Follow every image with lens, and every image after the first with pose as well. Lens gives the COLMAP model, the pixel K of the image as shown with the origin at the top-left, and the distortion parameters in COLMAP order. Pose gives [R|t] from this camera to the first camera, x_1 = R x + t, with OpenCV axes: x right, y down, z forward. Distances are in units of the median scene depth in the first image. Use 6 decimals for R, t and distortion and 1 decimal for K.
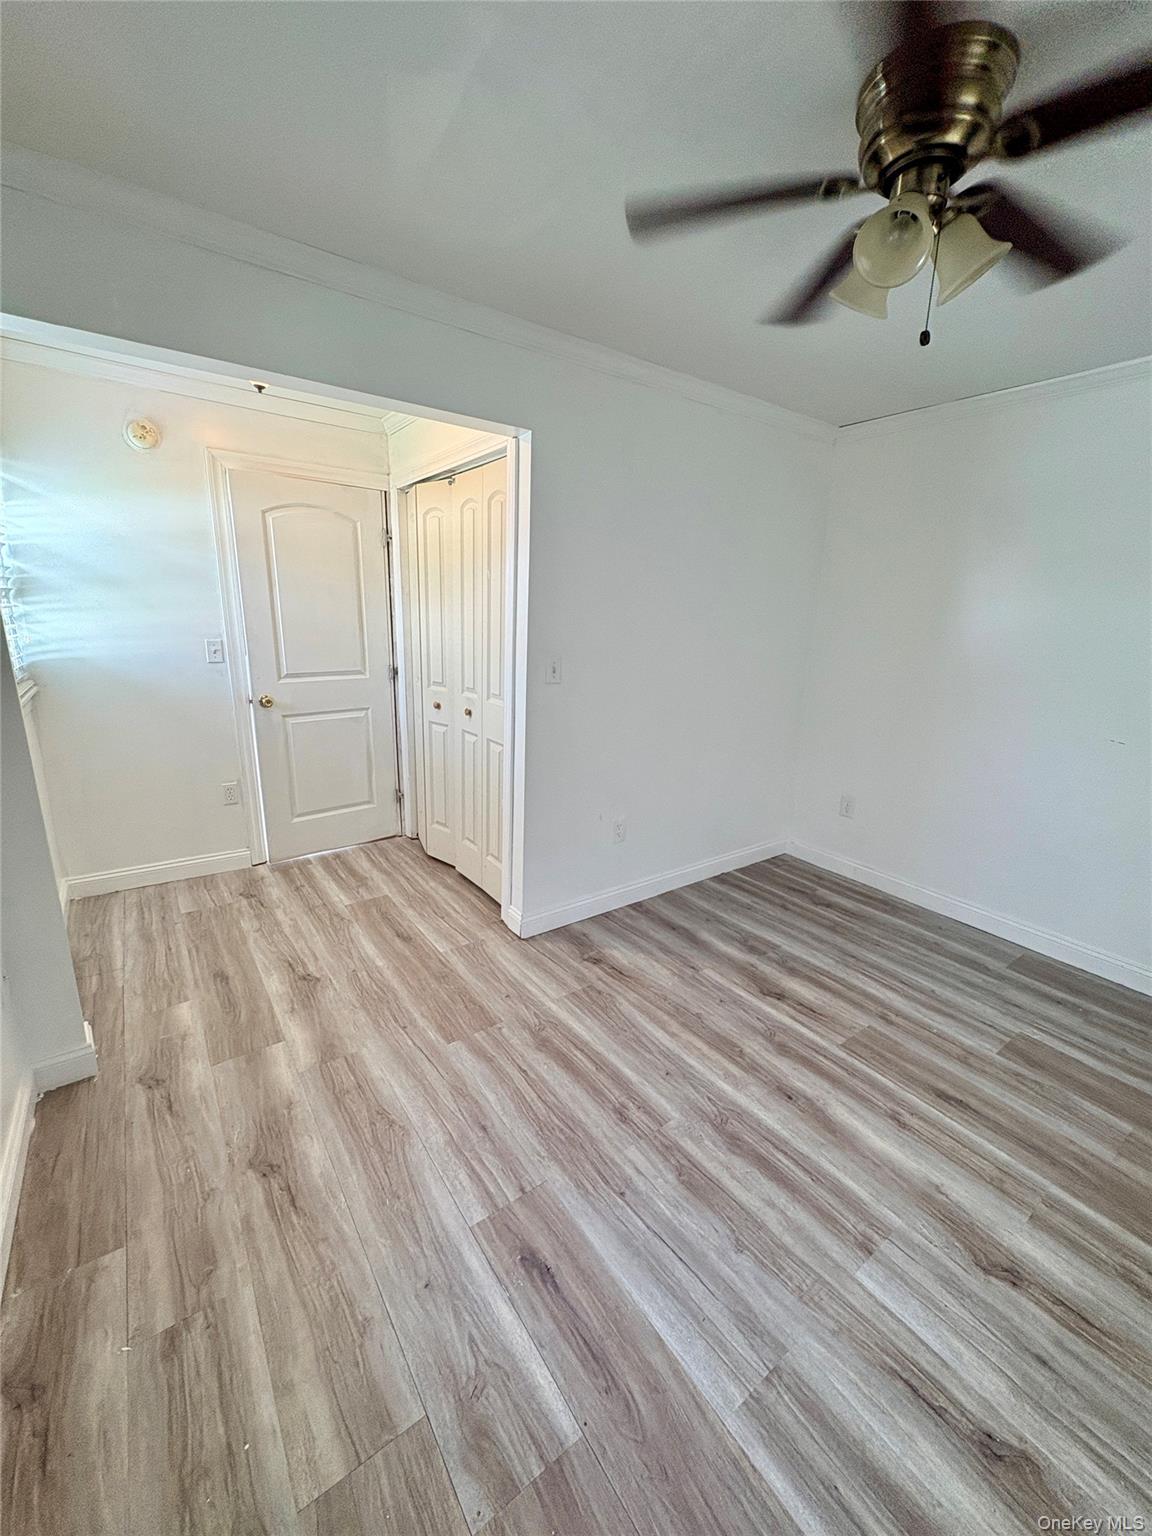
lens RADIAL K [[625.7, 0, 576.4], [0, 625.7, 758.7], [0, 0, 1]] dist [0.016130, -0.000037]
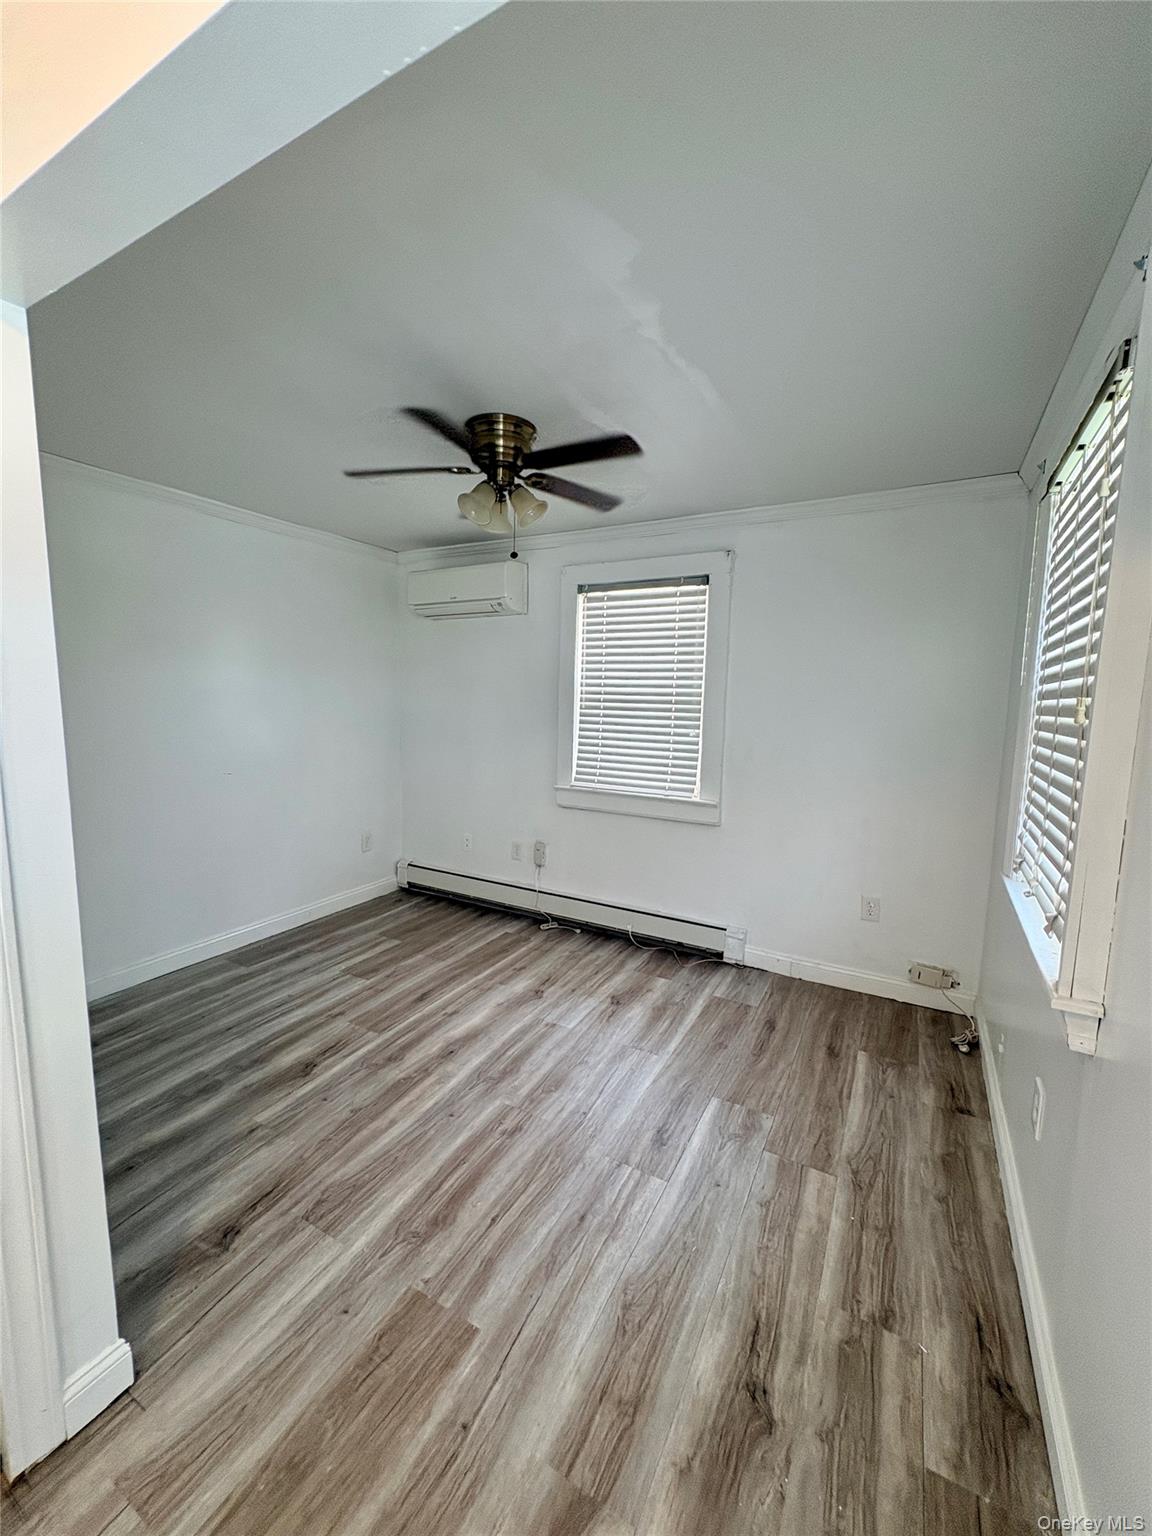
lens RADIAL K [[625.7, 0, 562.5], [0, 625.7, 769.3], [0, 0, 1]] dist [0.016130, -0.000037]
pose [[-0.422754, -0.144260, 0.894689, -0.807105], [0.178772, 0.954574, 0.238389, -0.285407], [-0.888436, 0.260726, -0.377761, 1.072786]]
